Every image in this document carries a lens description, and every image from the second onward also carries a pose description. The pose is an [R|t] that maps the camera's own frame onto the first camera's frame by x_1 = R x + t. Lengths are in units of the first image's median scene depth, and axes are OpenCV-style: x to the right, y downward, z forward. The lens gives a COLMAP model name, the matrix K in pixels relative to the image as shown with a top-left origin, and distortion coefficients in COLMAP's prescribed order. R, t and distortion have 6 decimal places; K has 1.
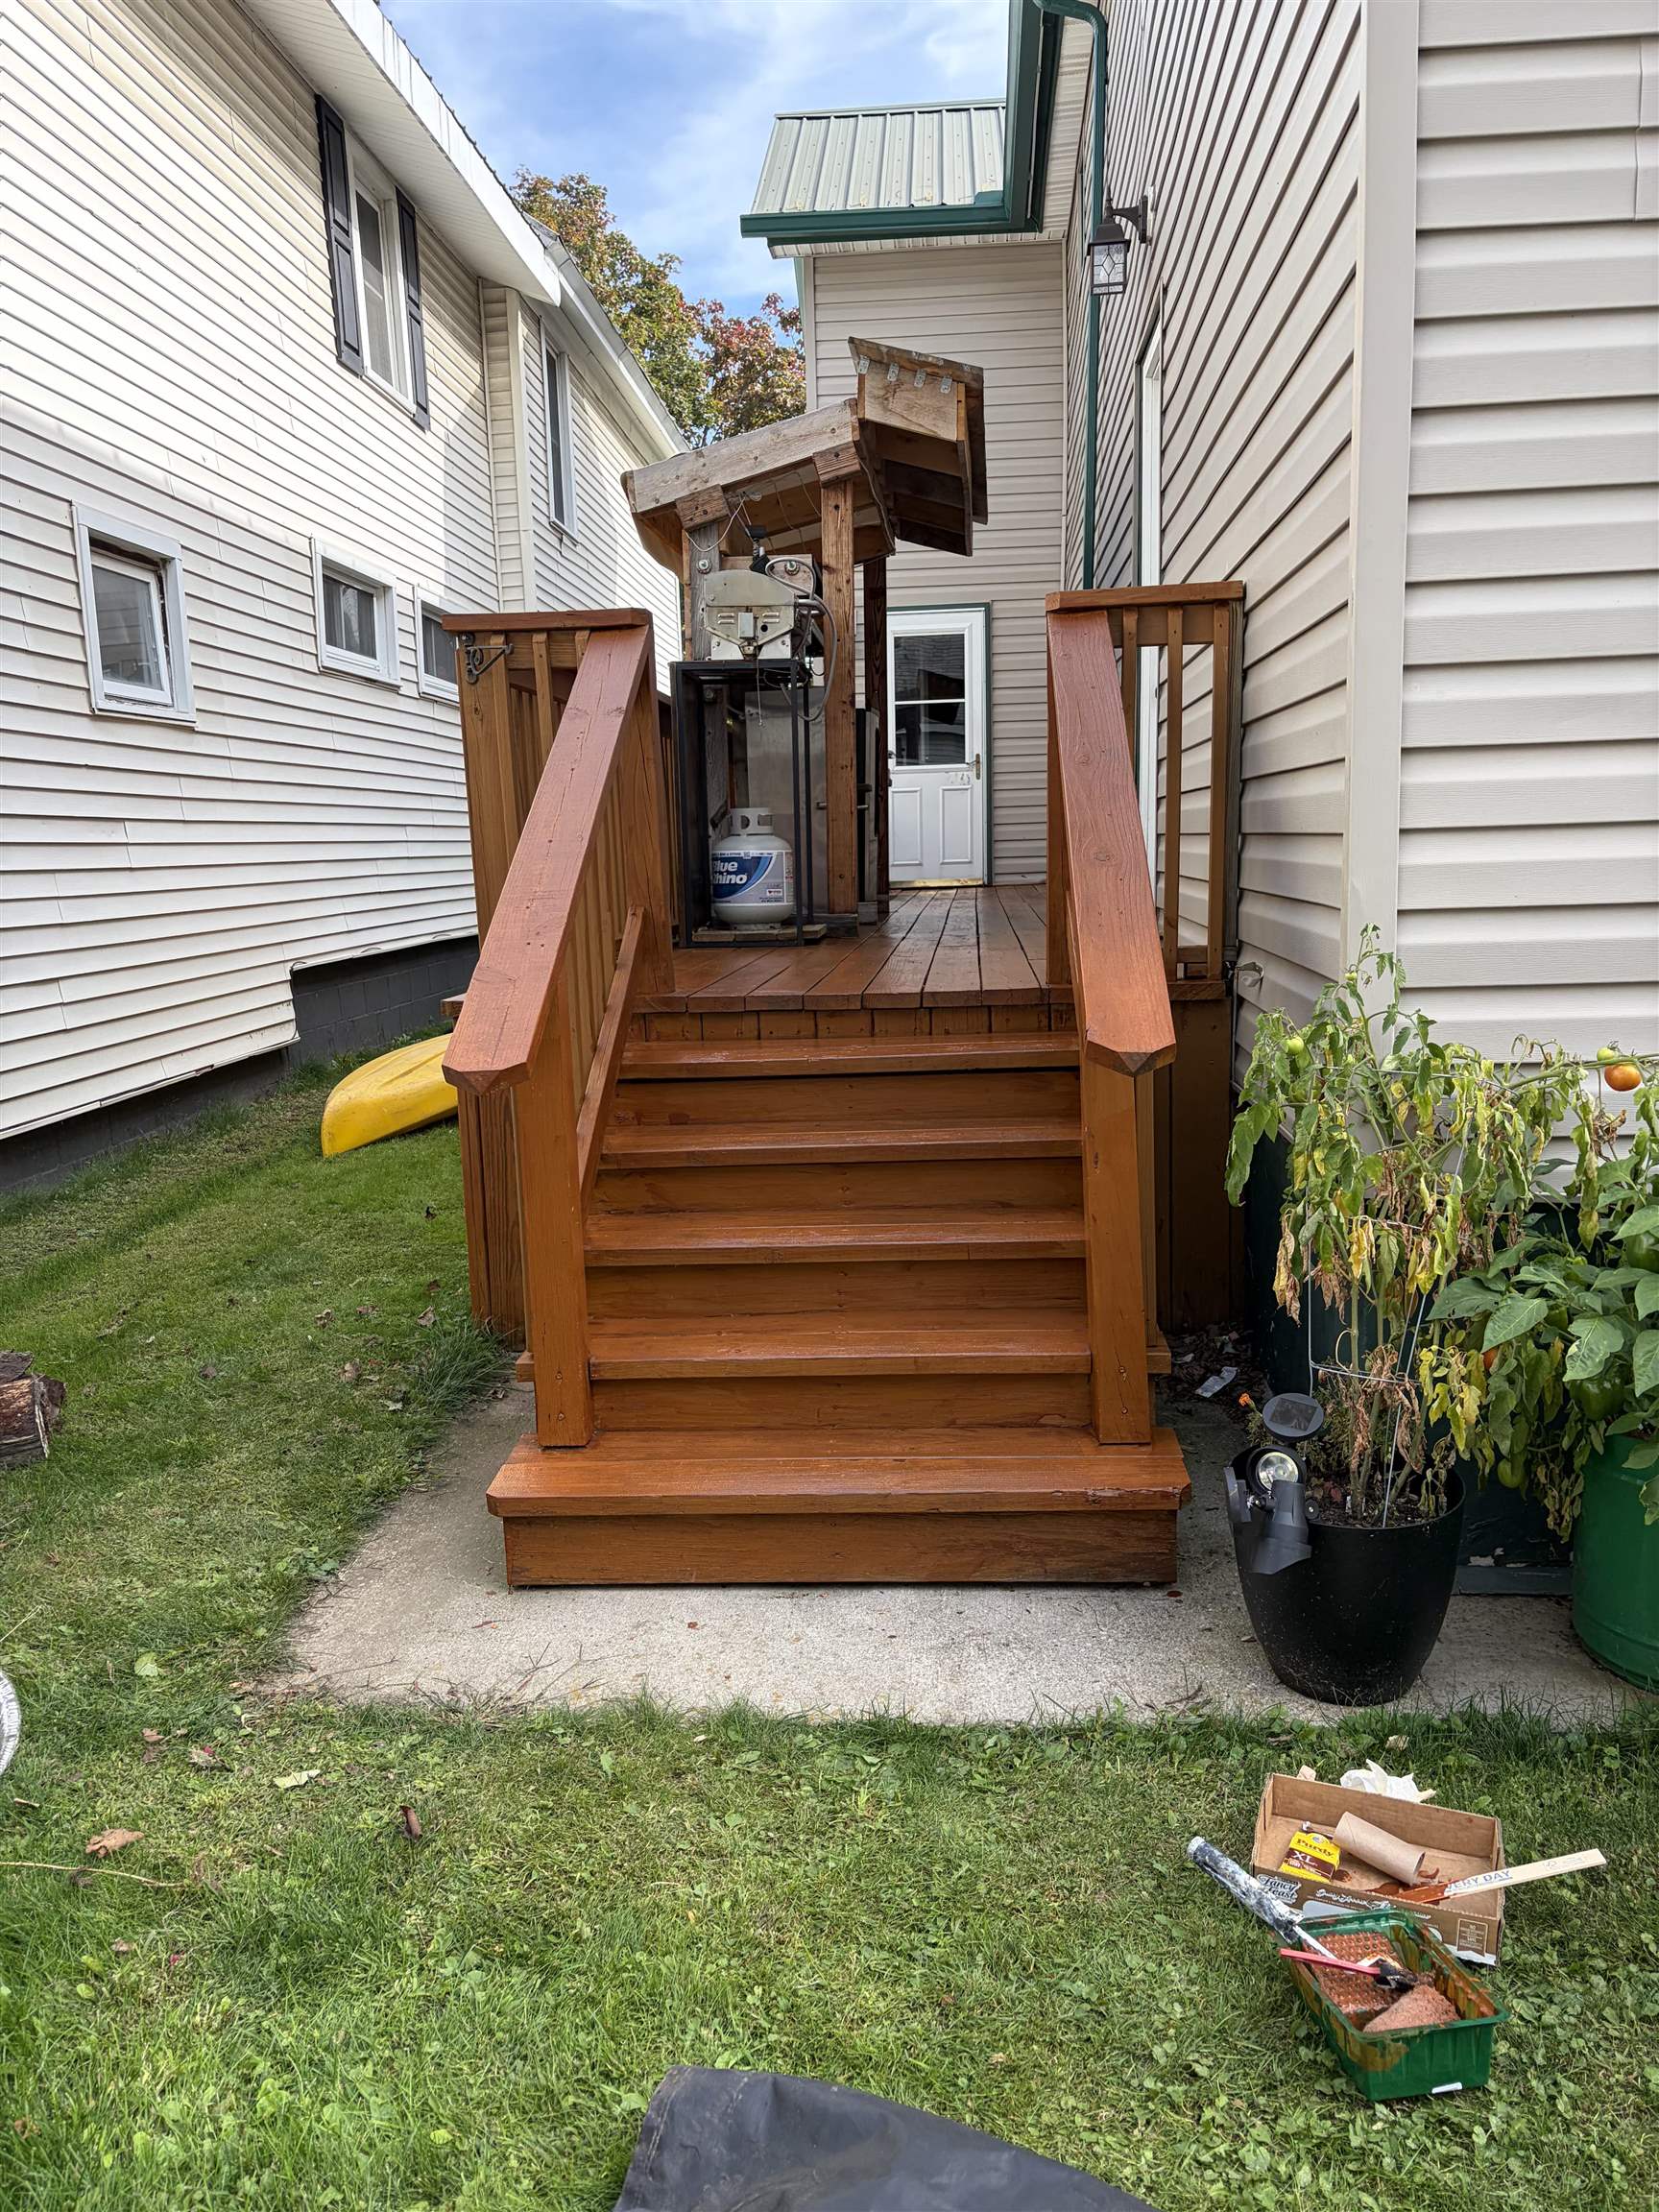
lens RADIAL K [[1671.1, 0, 830.5], [0, 1671.1, 1115.2], [0, 0, 1]] dist [0.031584, -0.028765]
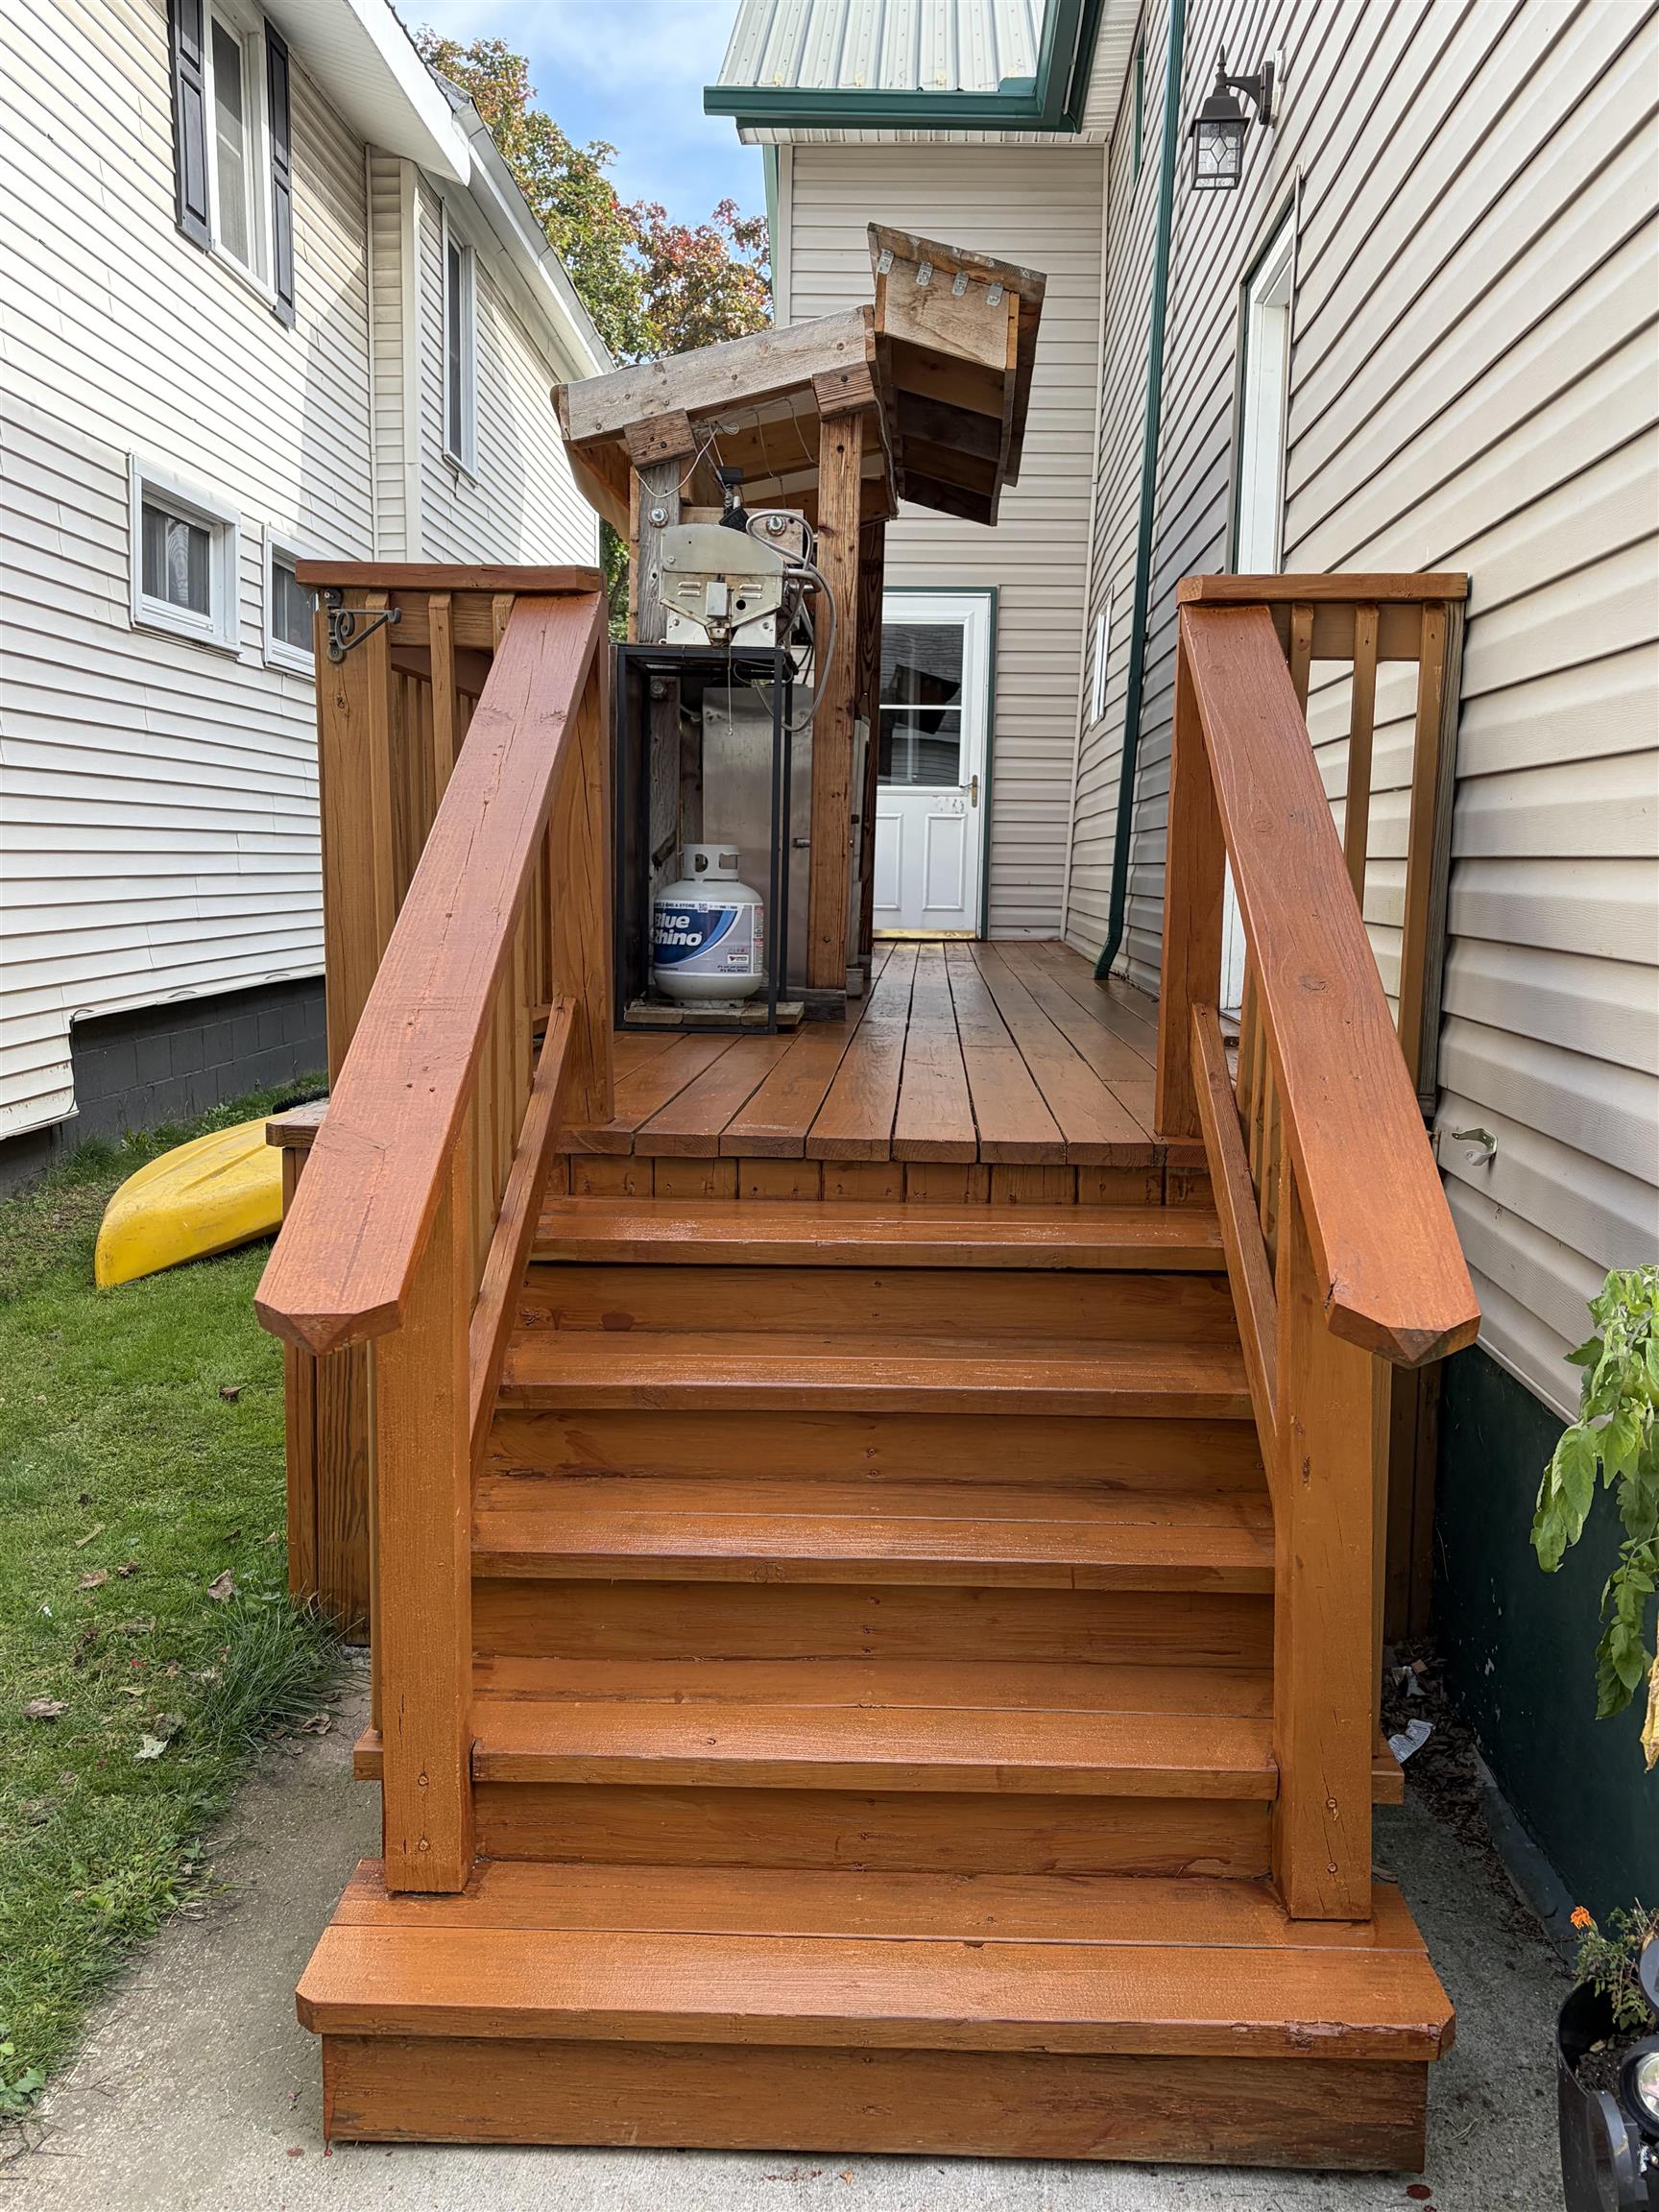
lens RADIAL K [[1966.1, 0, 839.4], [0, 1966.1, 1103.5], [0, 0, 1]] dist [0.033335, -0.030161]
pose [[0.997896, 0.039900, 0.051098, -0.033169], [-0.037990, 0.998562, -0.037812, -0.042723], [-0.052533, 0.035791, 0.997978, 0.149661]]
